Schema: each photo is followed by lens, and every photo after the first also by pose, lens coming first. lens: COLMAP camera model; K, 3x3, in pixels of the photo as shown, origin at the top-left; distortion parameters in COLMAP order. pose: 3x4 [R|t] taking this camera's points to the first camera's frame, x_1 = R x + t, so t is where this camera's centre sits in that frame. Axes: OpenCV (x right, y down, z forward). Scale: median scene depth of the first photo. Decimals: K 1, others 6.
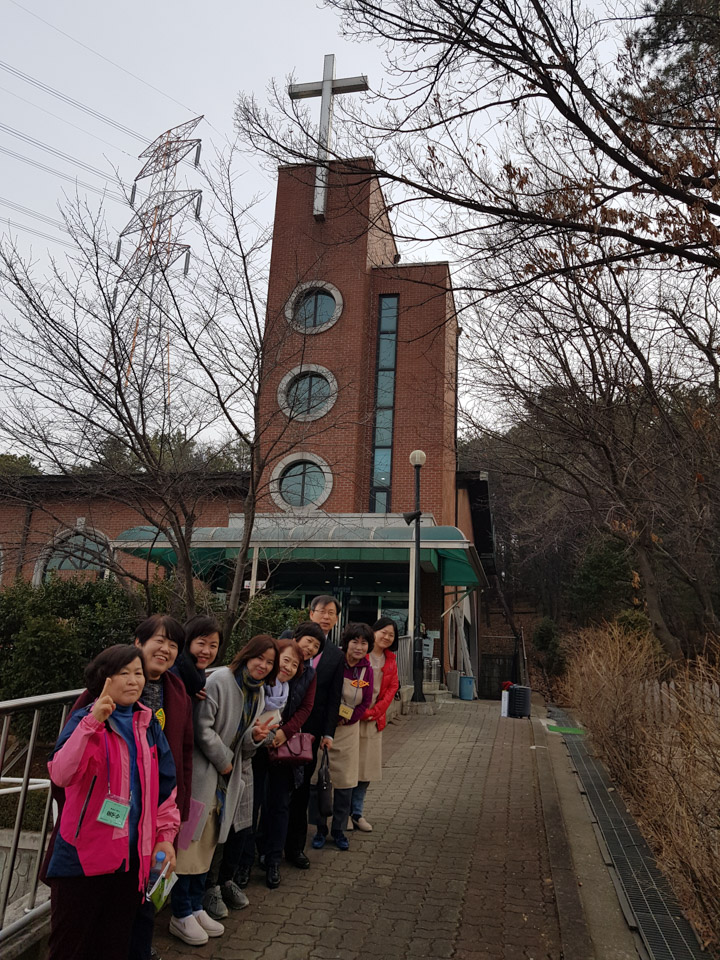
lens RADIAL K [[749.5, 0, 367.9], [0, 749.5, 466.8], [0, 0, 1]] dist [0.063088, -0.068653]
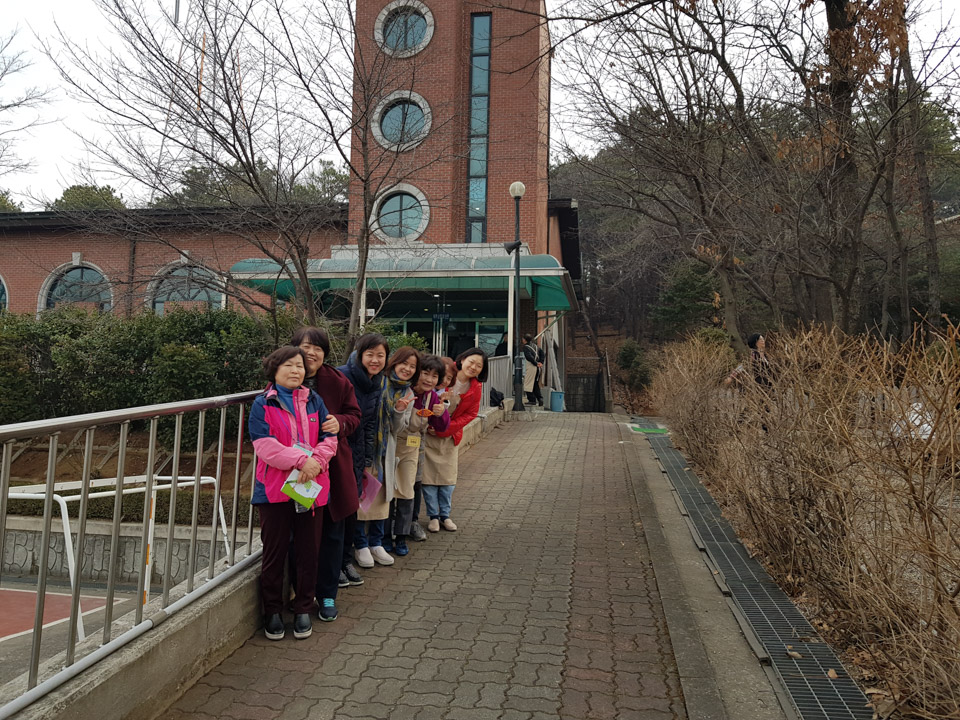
lens RADIAL K [[749.5, 0, 471.2], [0, 749.5, 351.8], [0, 0, 1]] dist [0.063088, -0.068653]
pose [[0.999525, -0.020145, 0.023315, -0.019098], [0.014898, 0.978307, 0.206624, -0.005615], [-0.026972, -0.206179, 0.978143, -0.052106]]
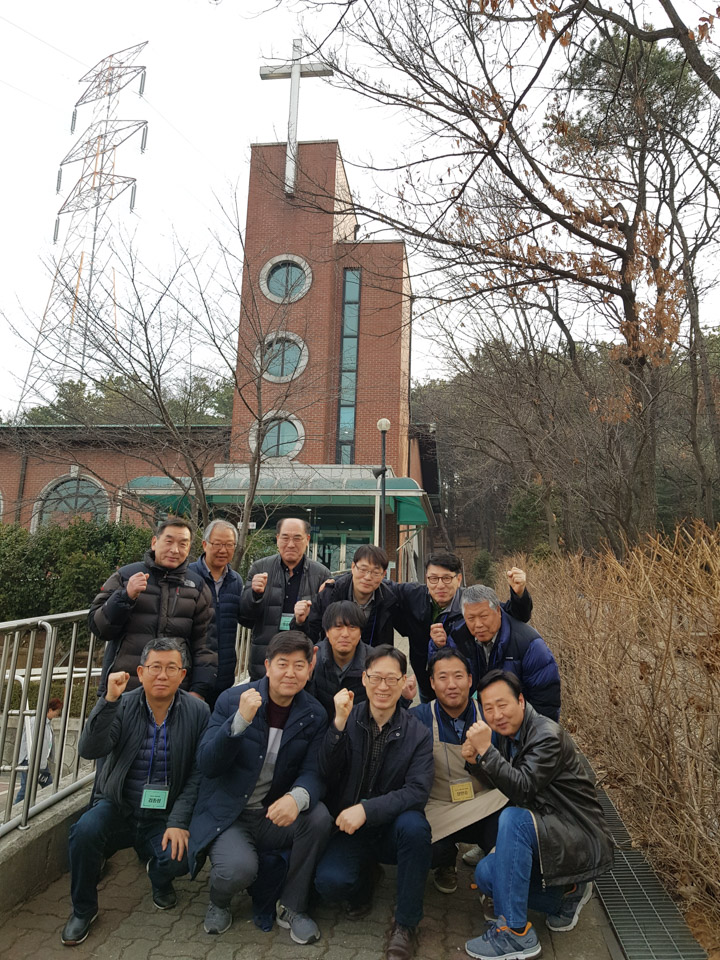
lens RADIAL K [[749.5, 0, 382.1], [0, 749.5, 463.9], [0, 0, 1]] dist [0.063088, -0.068653]
pose [[0.995754, 0.002961, 0.092006, -0.035907], [-0.010342, 0.996754, 0.079842, -0.032448], [-0.091471, -0.080454, 0.992552, -0.169440]]
